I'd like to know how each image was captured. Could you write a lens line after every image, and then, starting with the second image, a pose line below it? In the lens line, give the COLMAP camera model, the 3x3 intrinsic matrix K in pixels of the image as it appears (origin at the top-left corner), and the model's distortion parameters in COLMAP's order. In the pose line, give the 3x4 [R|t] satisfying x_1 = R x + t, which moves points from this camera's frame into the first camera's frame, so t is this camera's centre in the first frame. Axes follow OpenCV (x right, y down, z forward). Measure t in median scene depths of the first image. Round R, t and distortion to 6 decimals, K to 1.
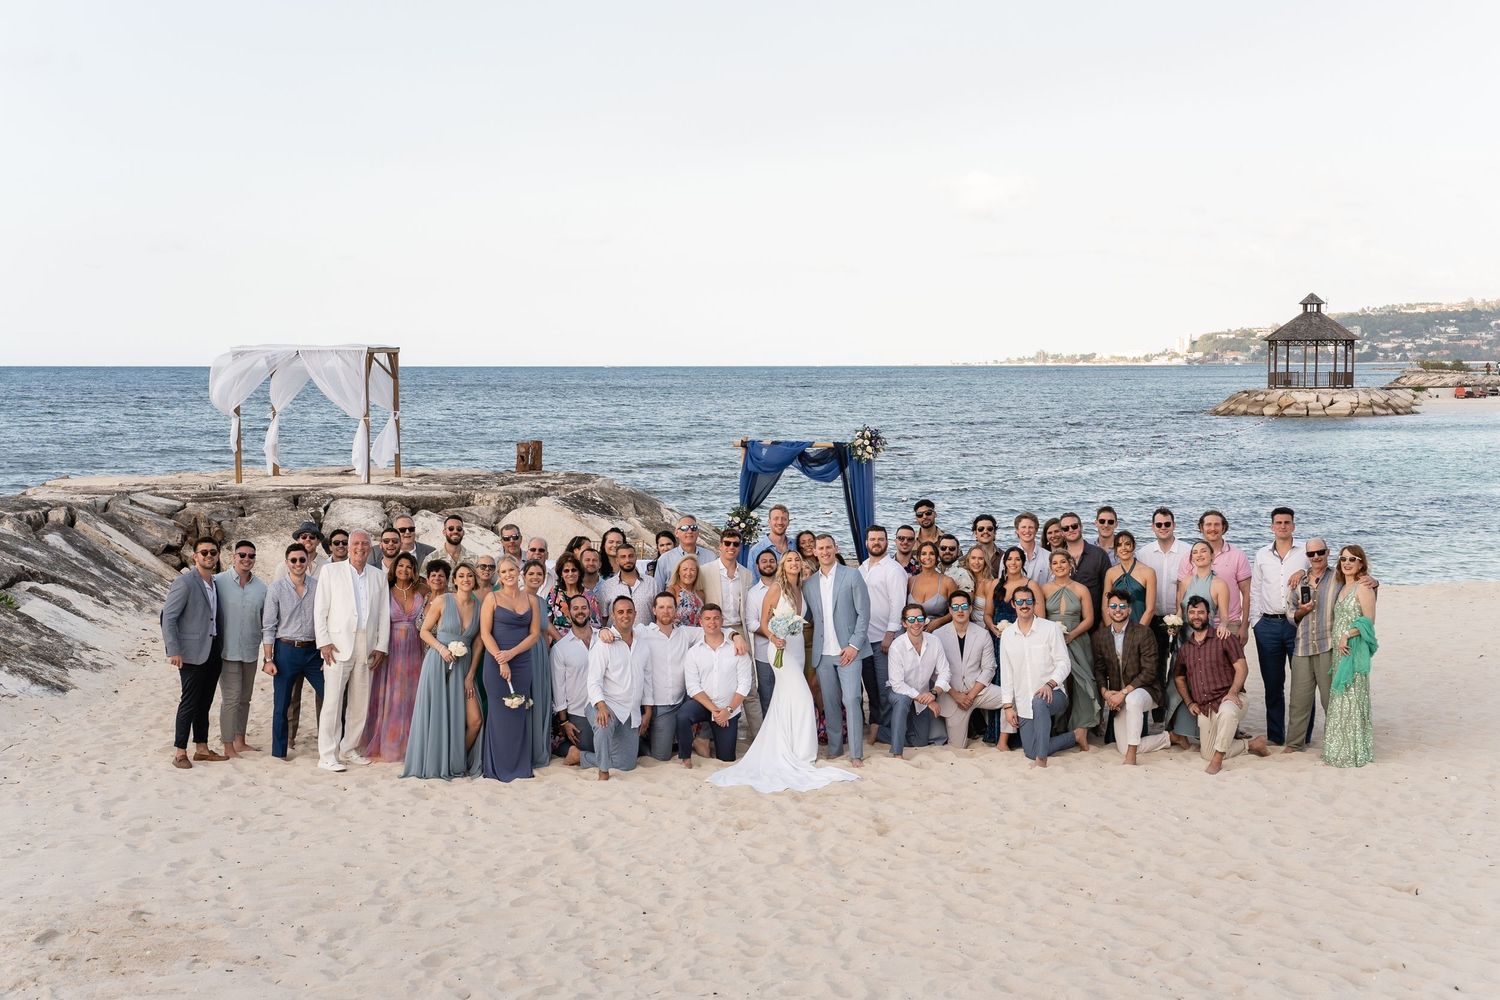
lens RADIAL K [[2091.1, 0, 750.0], [0, 2091.1, 500.0], [0, 0, 1]] dist [0.017940, 0.017947]
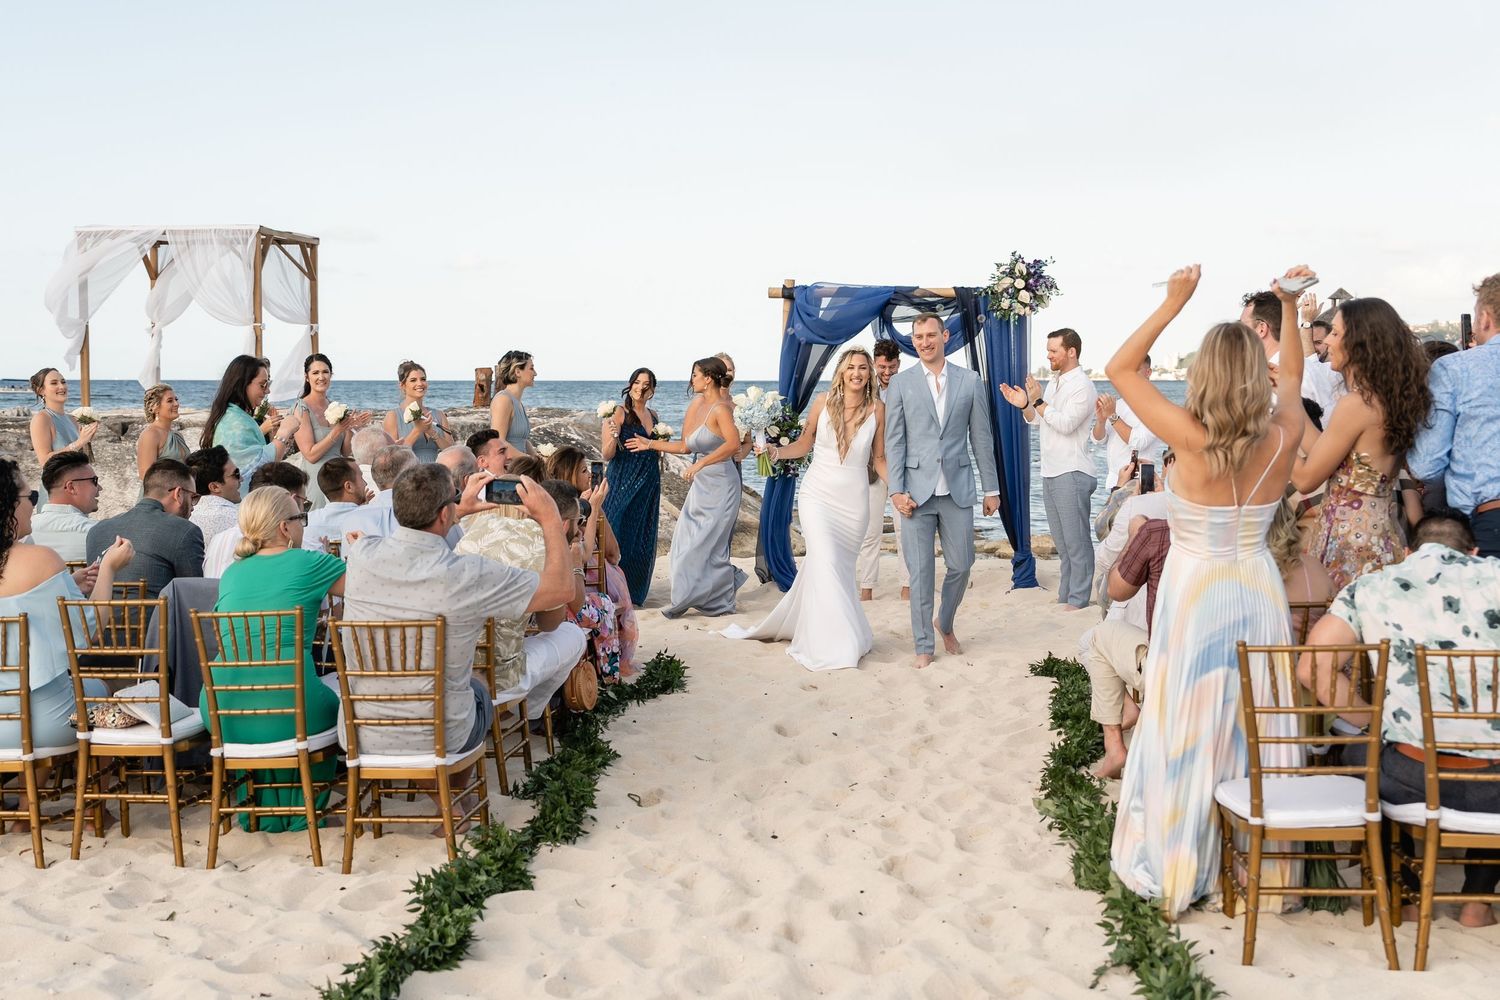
lens RADIAL K [[1866.9, 0, 750.0], [0, 1866.9, 500.0], [0, 0, 1]] dist [0.018604, 0.018839]
pose [[0.999813, 0.007986, -0.017630, -0.003747], [-0.007960, 0.999967, 0.001543, 0.026786], [0.017641, -0.001403, 0.999843, 0.518388]]
